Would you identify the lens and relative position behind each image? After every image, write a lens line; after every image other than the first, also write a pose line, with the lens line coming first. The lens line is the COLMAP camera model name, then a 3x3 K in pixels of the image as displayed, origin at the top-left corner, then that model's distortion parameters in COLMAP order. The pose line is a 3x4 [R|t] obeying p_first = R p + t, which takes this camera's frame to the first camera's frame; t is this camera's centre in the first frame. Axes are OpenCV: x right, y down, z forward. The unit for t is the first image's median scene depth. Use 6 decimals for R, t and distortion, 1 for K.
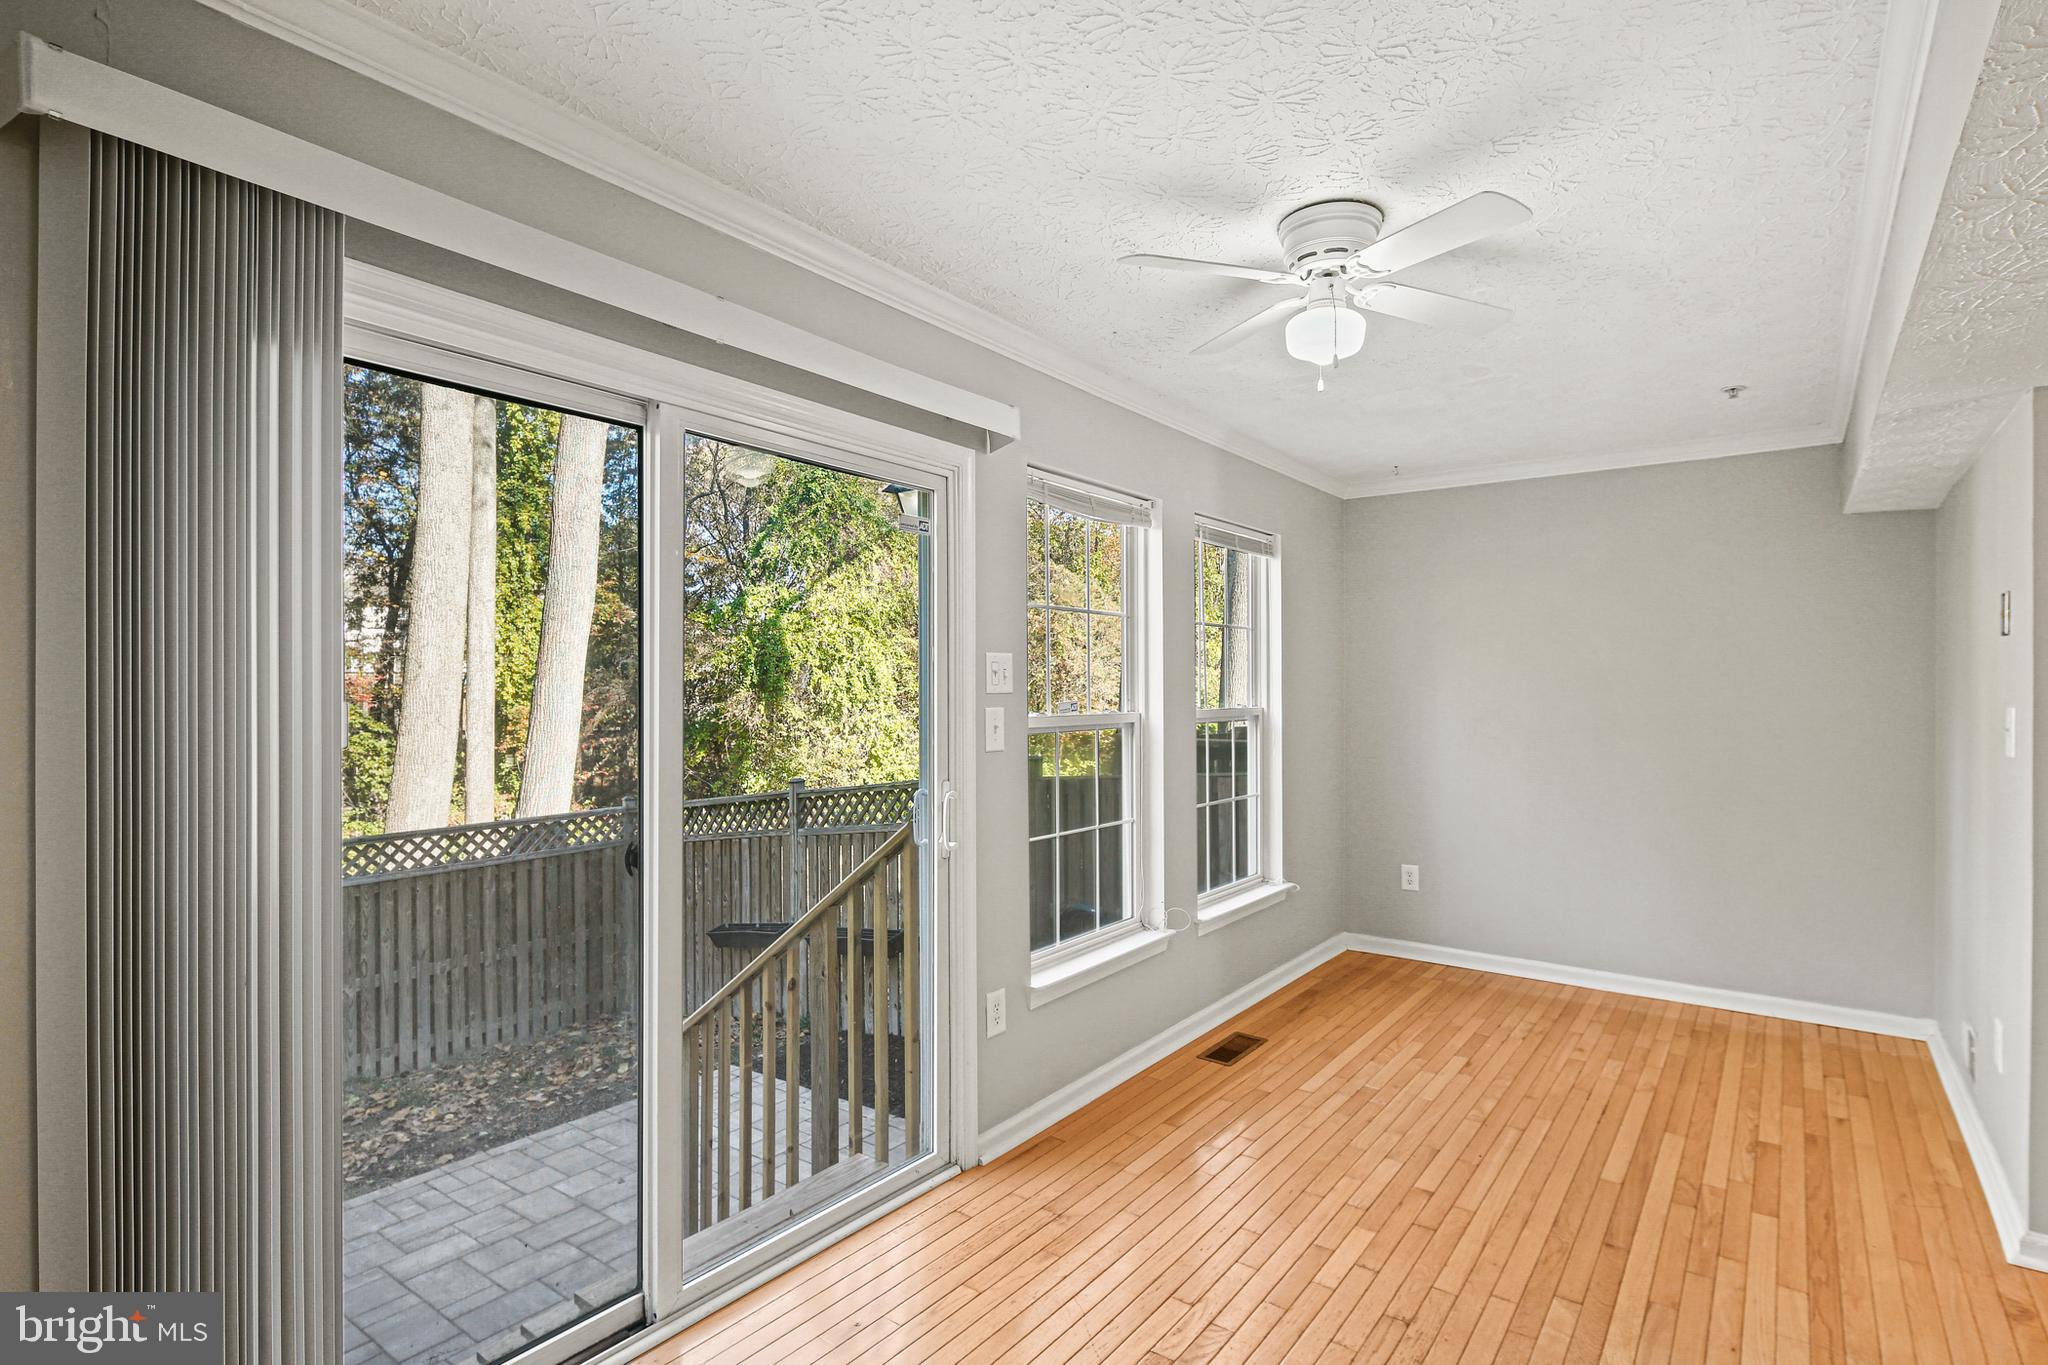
lens RADIAL K [[1000.6, 0, 1032.2], [0, 1000.6, 680.1], [0, 0, 1]] dist [0.001110, -0.000687]
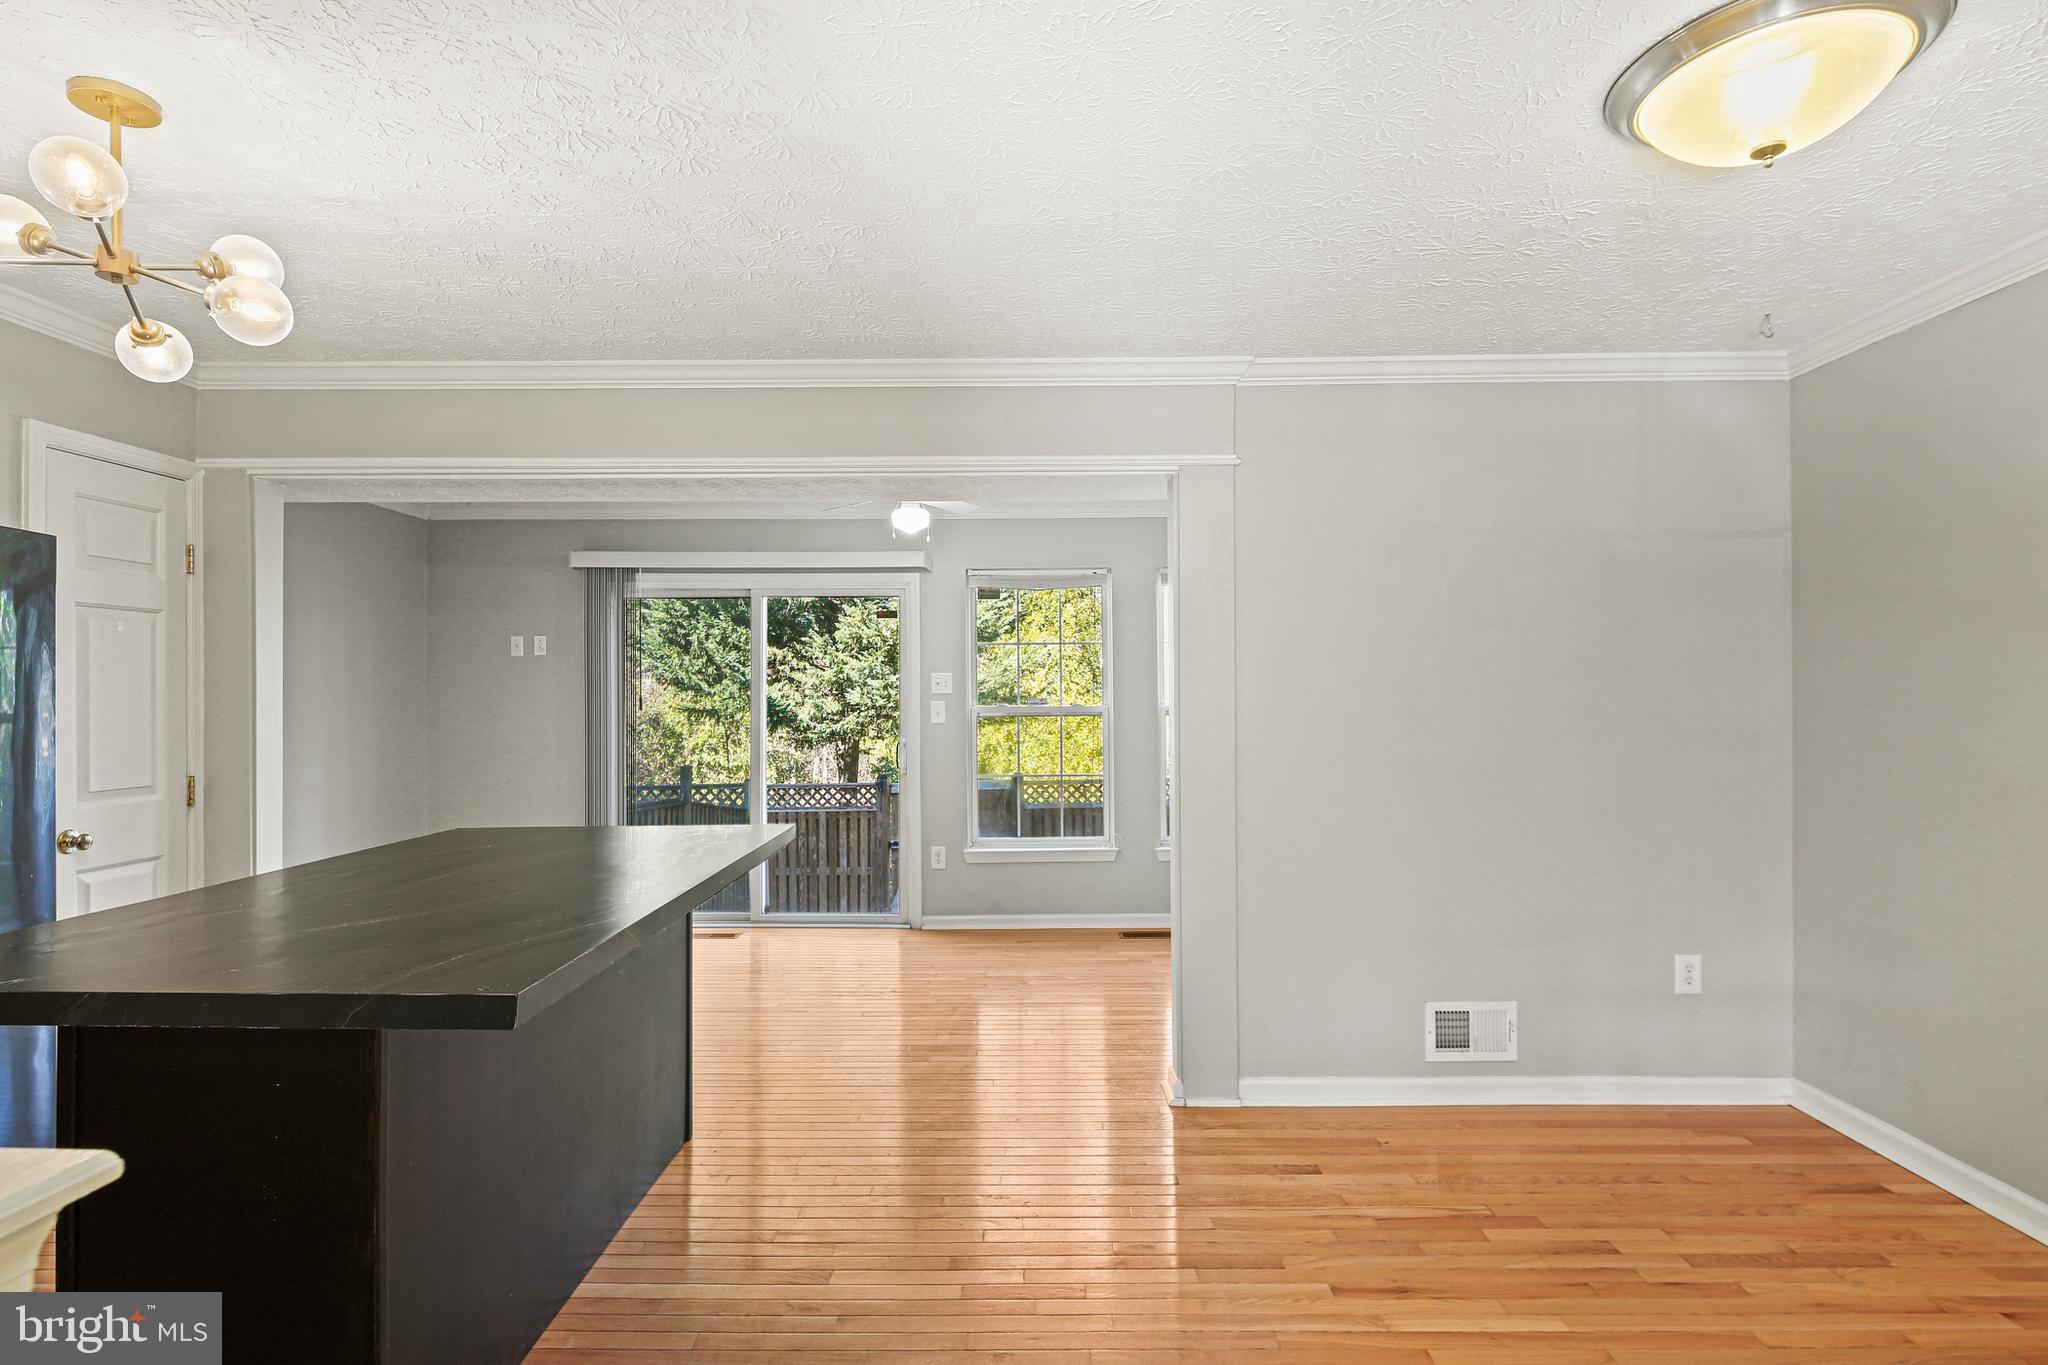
lens RADIAL K [[991.4, 0, 1028.5], [0, 991.4, 683.5], [0, 0, 1]] dist [0.001943, -0.001583]
pose [[0.598227, -0.009051, -0.801275, 0.612225], [0.012680, 0.999918, -0.001828, -0.000348], [0.801226, -0.009066, 0.598293, -0.004731]]
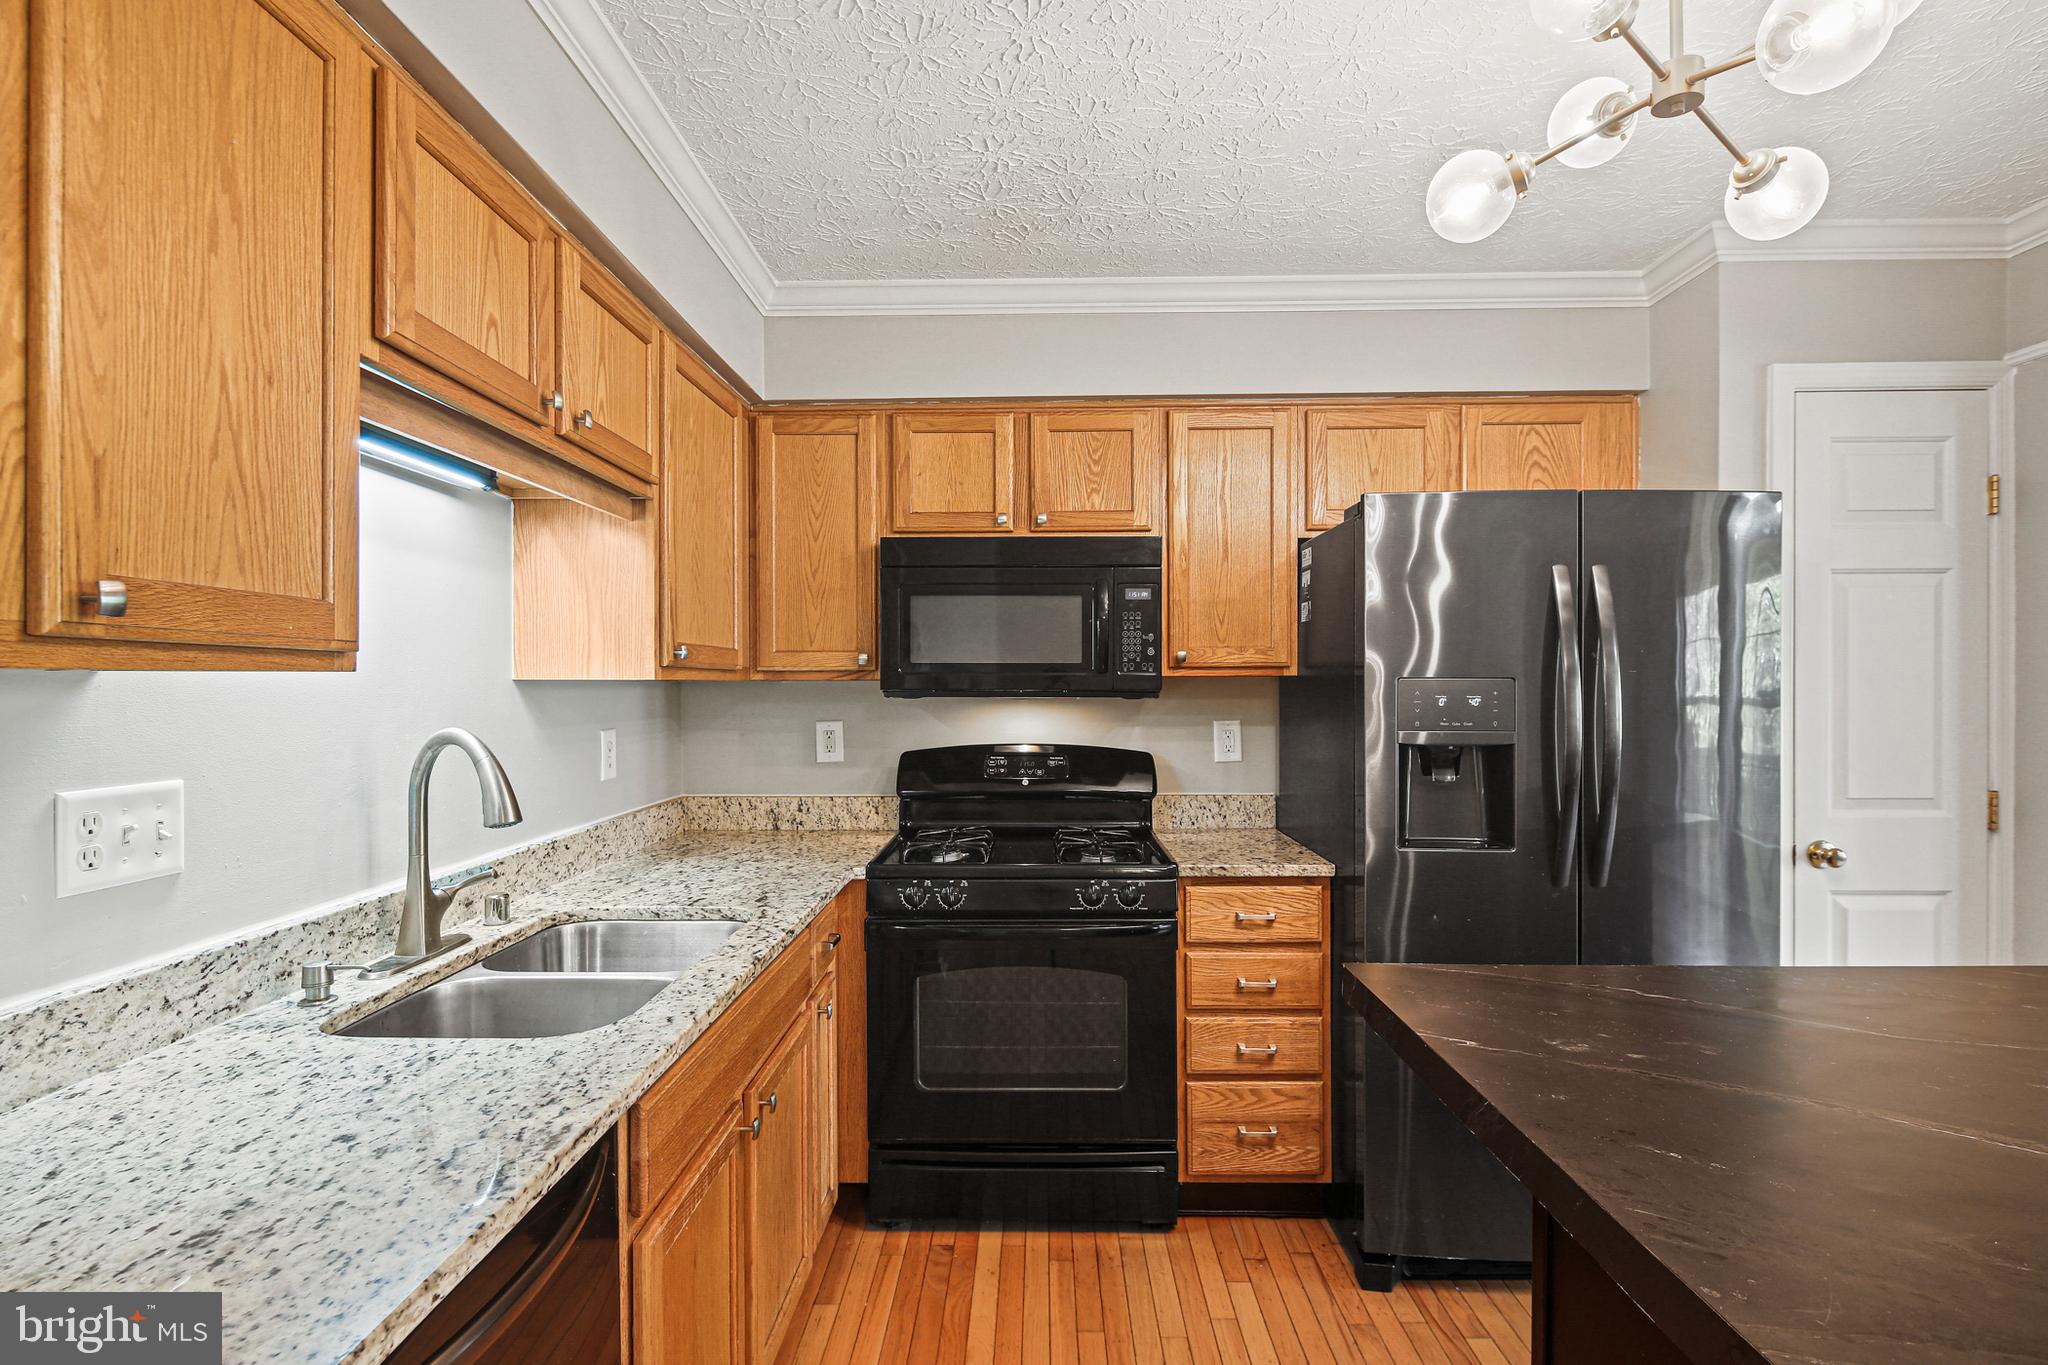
lens RADIAL K [[995.6, 0, 1027.5], [0, 995.6, 692.3], [0, 0, 1]] dist [0.001983, -0.001756]
pose [[-0.807908, 0.007946, -0.589255, 0.489531], [0.011046, 0.999938, -0.001660, 0.000191], [0.589205, -0.007850, -0.807946, 0.034783]]
